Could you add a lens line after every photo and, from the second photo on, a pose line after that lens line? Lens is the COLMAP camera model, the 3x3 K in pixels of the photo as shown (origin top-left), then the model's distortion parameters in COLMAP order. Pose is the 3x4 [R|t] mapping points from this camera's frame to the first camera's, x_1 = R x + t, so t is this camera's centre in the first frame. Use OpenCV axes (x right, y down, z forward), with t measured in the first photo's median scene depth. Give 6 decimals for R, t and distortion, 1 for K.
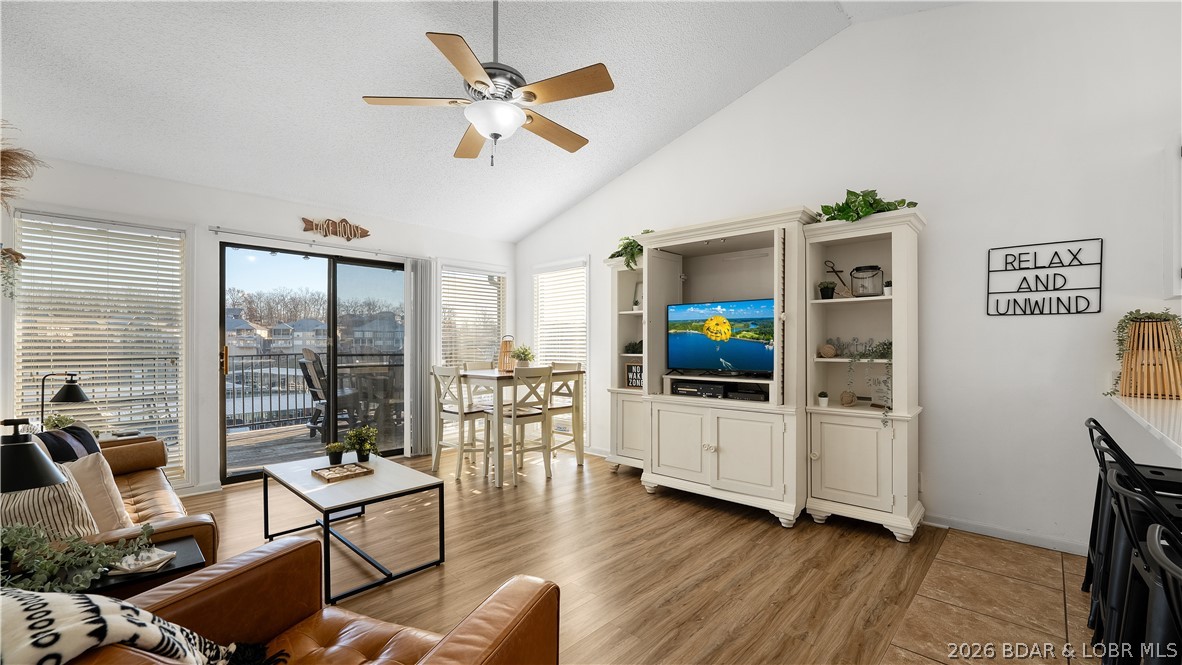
lens RADIAL K [[509.8, 0, 594.0], [0, 509.8, 343.5], [0, 0, 1]] dist [-0.000208, -0.000054]
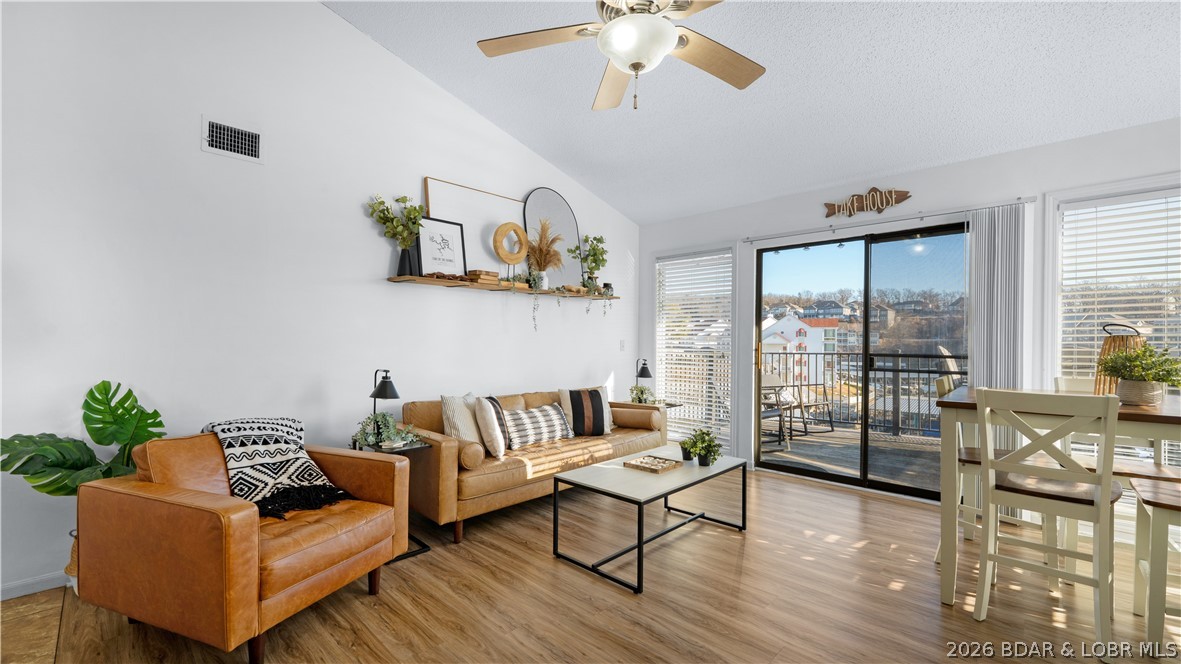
lens RADIAL K [[509.4, 0, 593.5], [0, 509.4, 343.0], [0, 0, 1]] dist [-0.000208, -0.000054]
pose [[-0.056315, 0.008081, -0.998380, 0.365033], [-0.002960, 0.999962, 0.008260, -0.001400], [0.998409, 0.003421, -0.056289, 0.624732]]
